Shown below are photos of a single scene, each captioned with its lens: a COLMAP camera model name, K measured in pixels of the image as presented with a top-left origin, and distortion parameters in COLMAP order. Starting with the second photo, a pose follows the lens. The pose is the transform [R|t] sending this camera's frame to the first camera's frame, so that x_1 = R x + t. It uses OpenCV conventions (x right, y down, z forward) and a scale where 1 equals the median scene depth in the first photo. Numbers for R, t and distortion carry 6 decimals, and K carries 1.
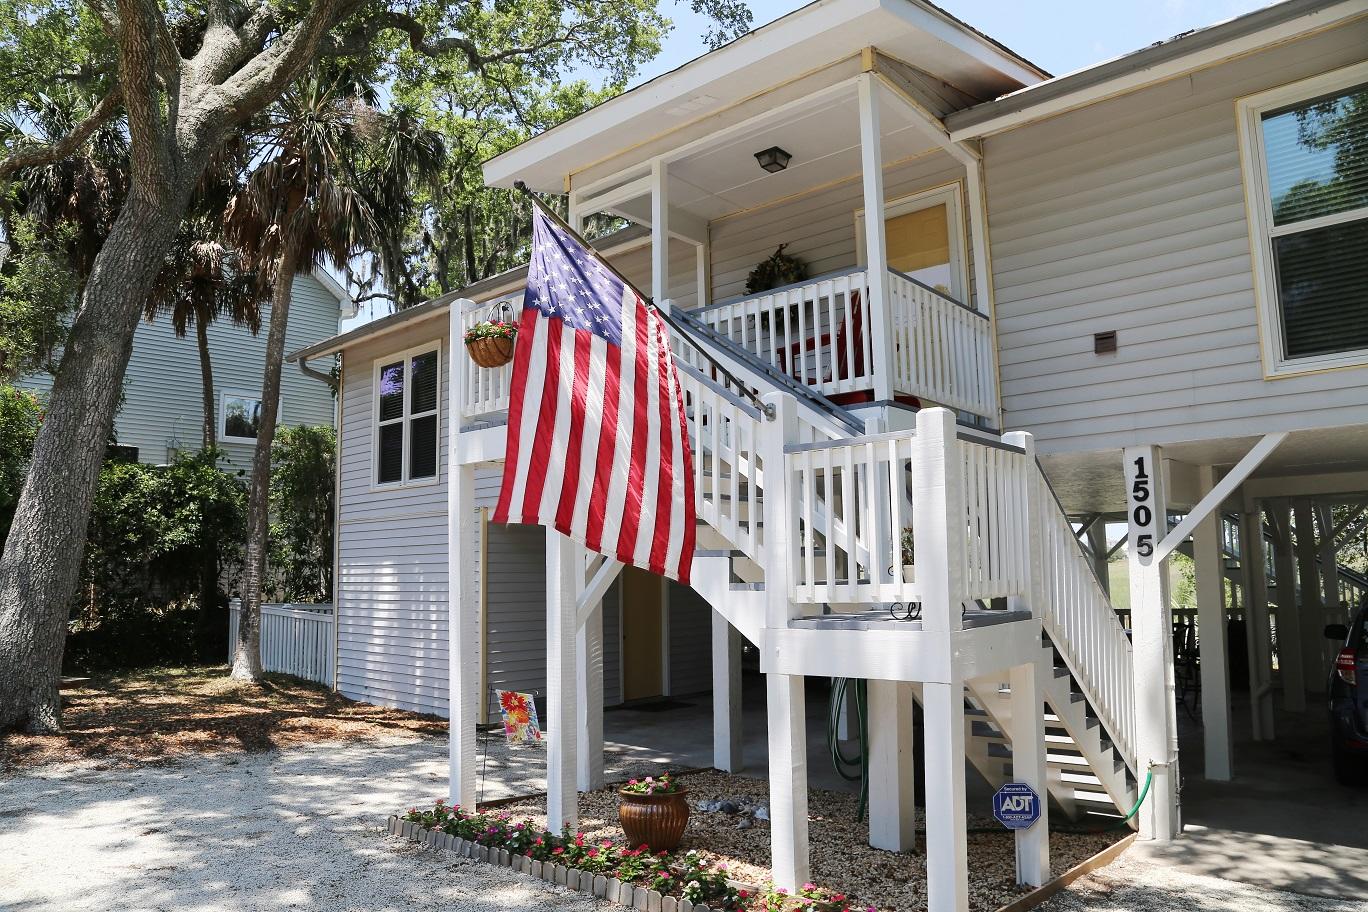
lens RADIAL K [[925.8, 0, 680.0], [0, 925.8, 465.5], [0, 0, 1]] dist [-0.084735, 0.004940]
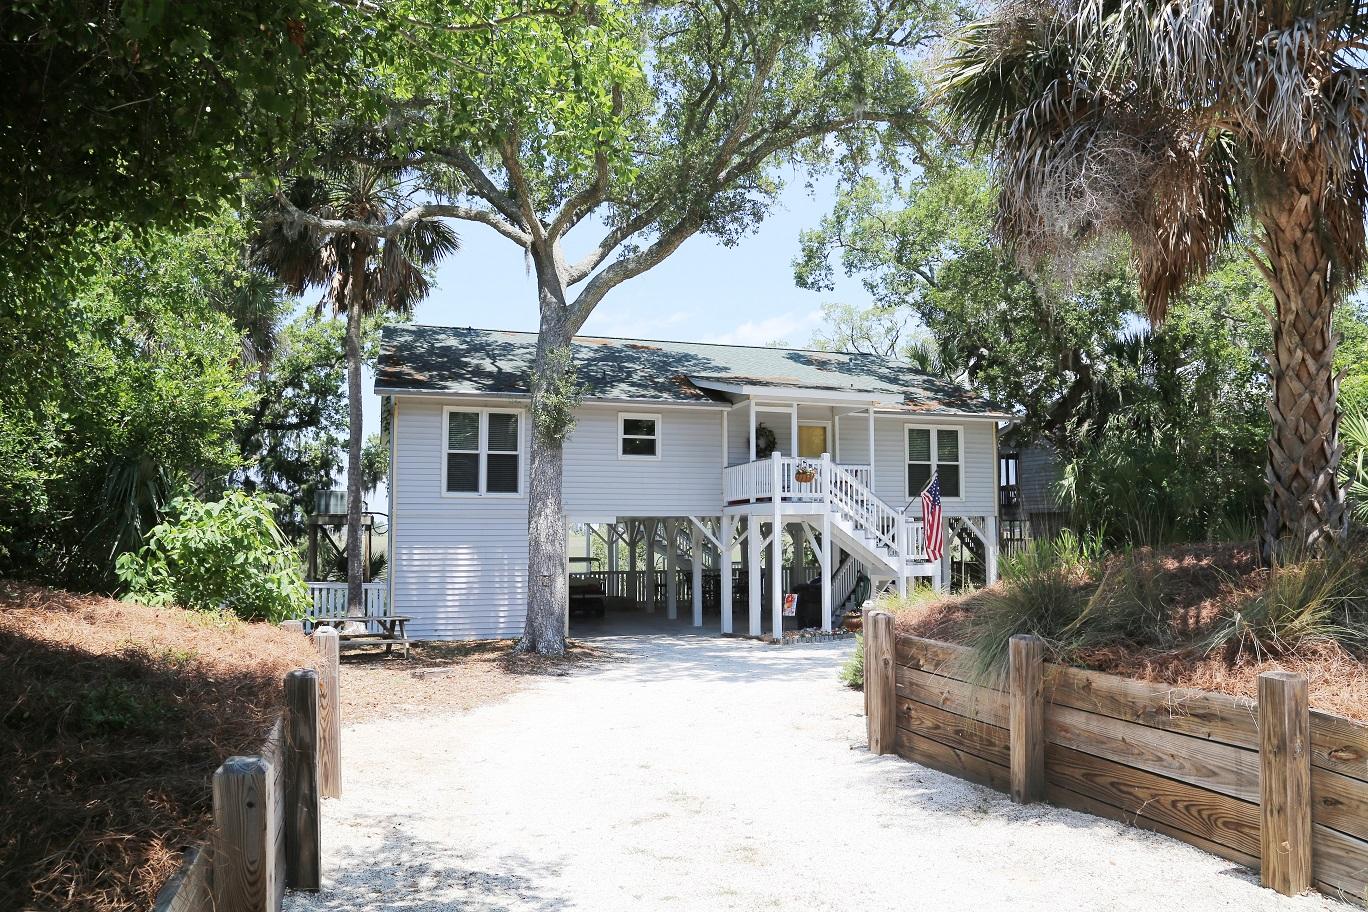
lens RADIAL K [[928.1, 0, 687.3], [0, 928.1, 456.0], [0, 0, 1]] dist [-0.135829, 0.085899]
pose [[0.504213, 0.085581, 0.859328, -2.870419], [-0.102434, 0.993979, -0.038888, -0.039493], [-0.857483, -0.068417, 0.509943, -0.158848]]
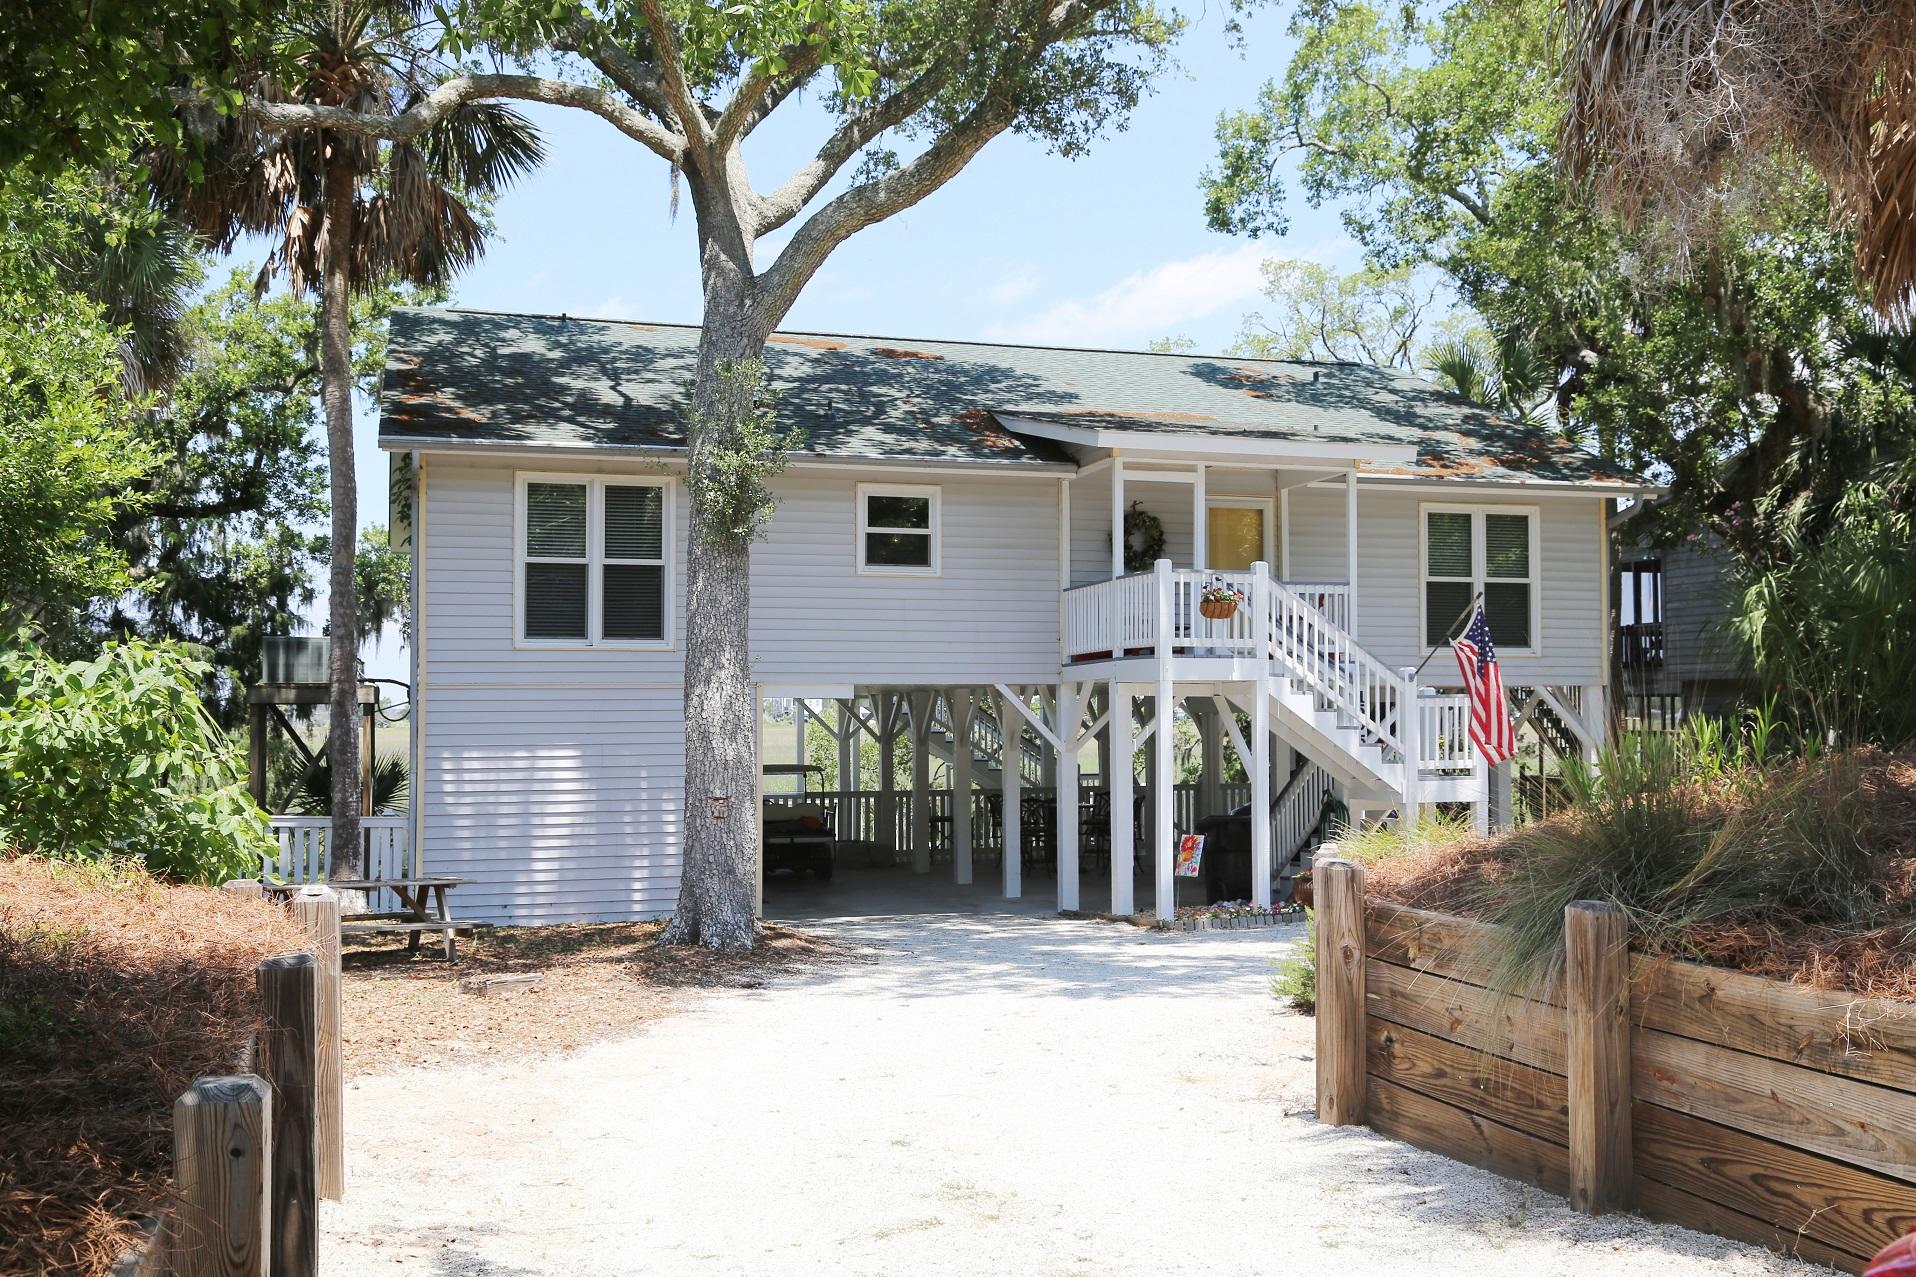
lens RADIAL K [[1834.4, 0, 959.4], [0, 1834.4, 640.2], [0, 0, 1]] dist [0.016616, 0.014314]
pose [[0.521755, 0.050064, 0.851625, -2.924729], [-0.100886, 0.994892, 0.003322, -0.040913], [-0.847109, -0.087650, 0.524141, -0.201484]]
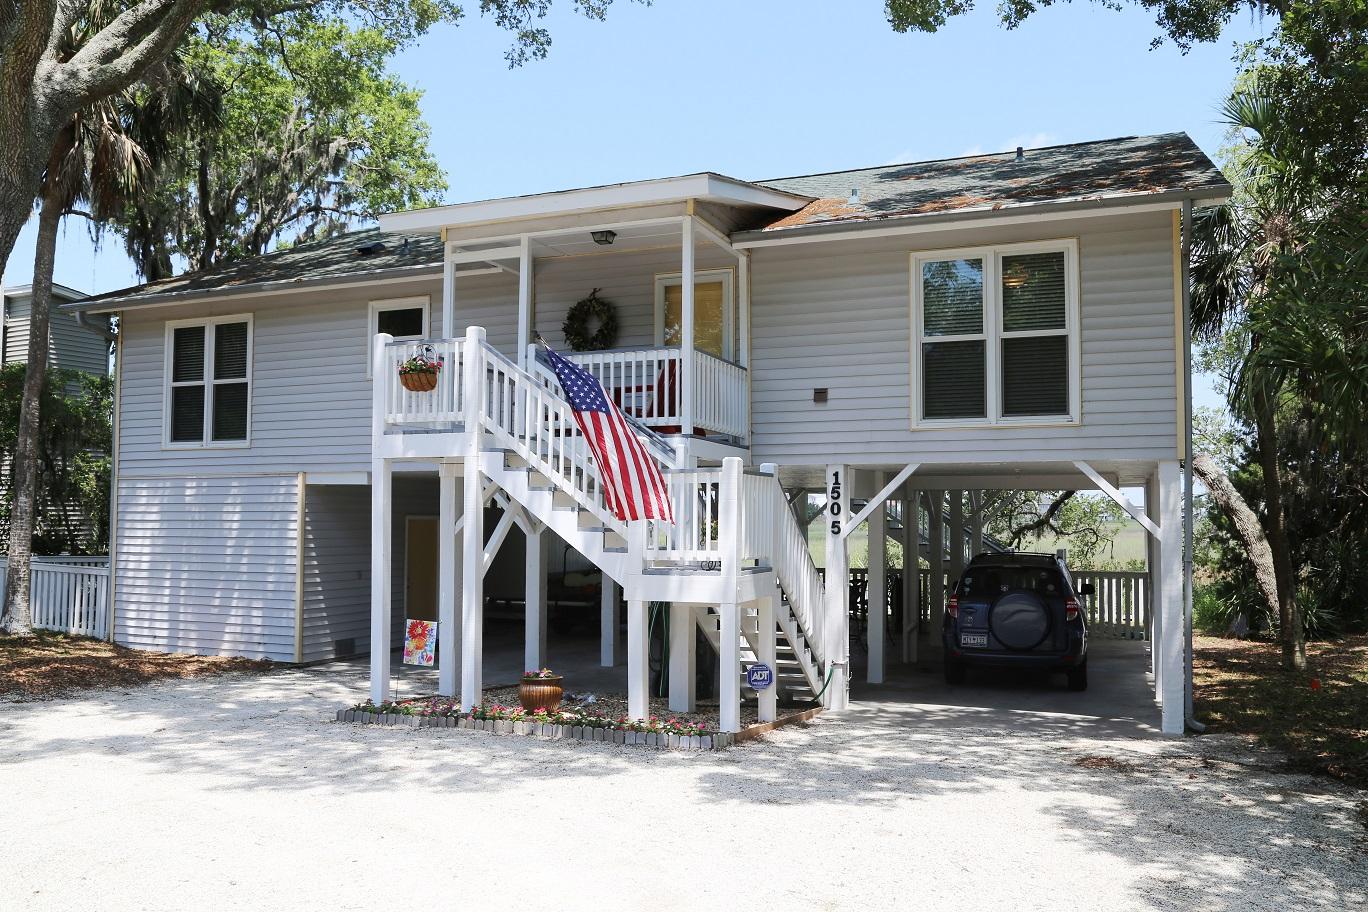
lens RADIAL K [[1098.8, 0, 686.9], [0, 1098.8, 463.7], [0, 0, 1]] dist [-0.103685, 0.100831]
pose [[0.945008, 0.036295, 0.325027, -0.352213], [-0.056119, 0.997078, 0.051825, -0.105747], [-0.322196, -0.067215, 0.944284, -0.704050]]
